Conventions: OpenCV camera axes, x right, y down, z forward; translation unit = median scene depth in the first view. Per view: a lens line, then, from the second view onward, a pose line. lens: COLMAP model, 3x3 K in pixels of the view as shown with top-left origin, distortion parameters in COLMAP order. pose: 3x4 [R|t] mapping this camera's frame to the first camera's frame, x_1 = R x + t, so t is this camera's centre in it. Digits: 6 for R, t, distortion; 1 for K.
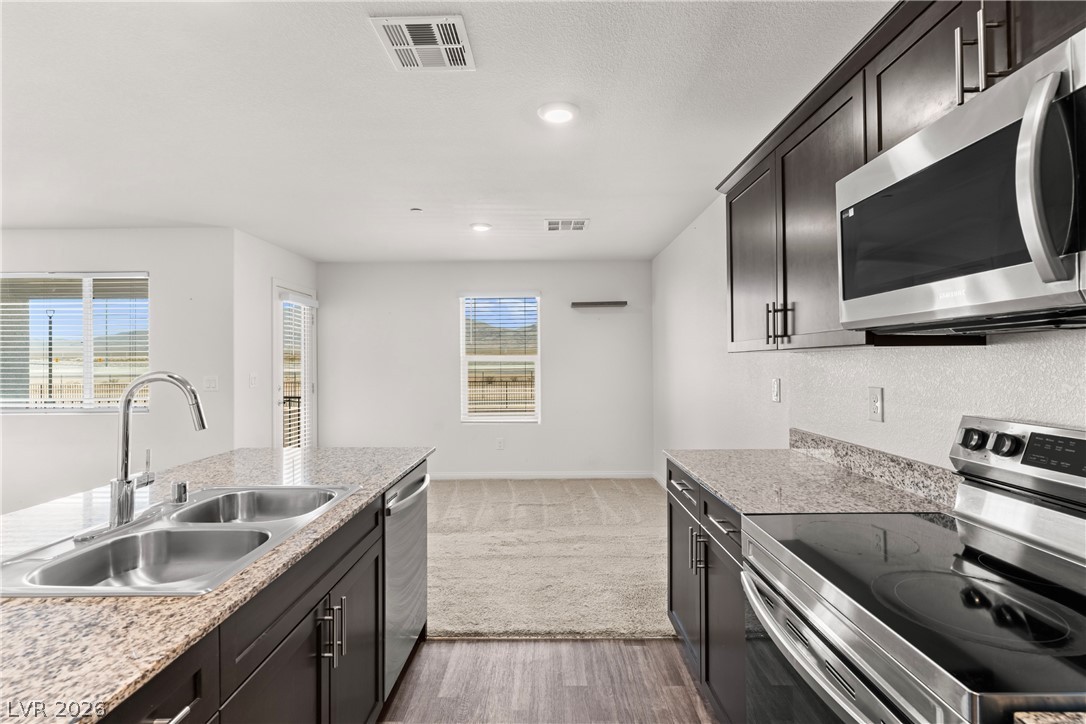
lens RADIAL K [[511.0, 0, 540.1], [0, 511.0, 357.0], [0, 0, 1]] dist [0.001781, 0.000258]
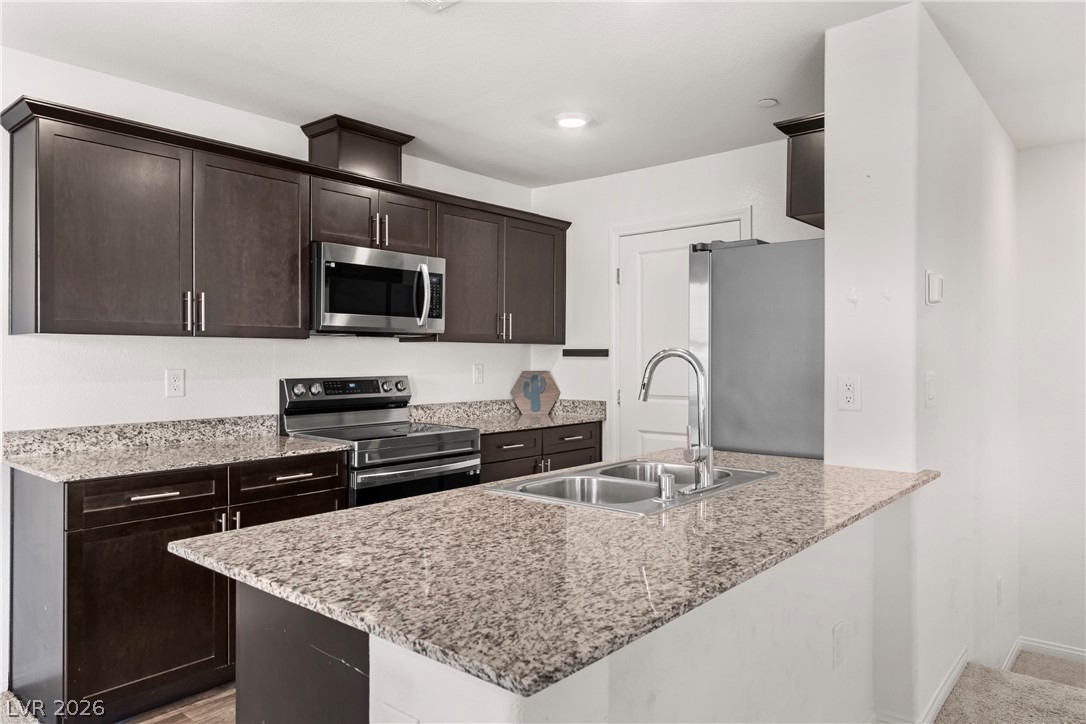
lens RADIAL K [[719.6, 0, 544.4], [0, 719.6, 363.3], [0, 0, 1]] dist [0.000782, -0.000030]
pose [[-0.771954, 0.002809, 0.635672, -1.159747], [-0.000312, 0.999988, -0.004798, 0.054952], [-0.635678, -0.003902, -0.771944, 1.835506]]
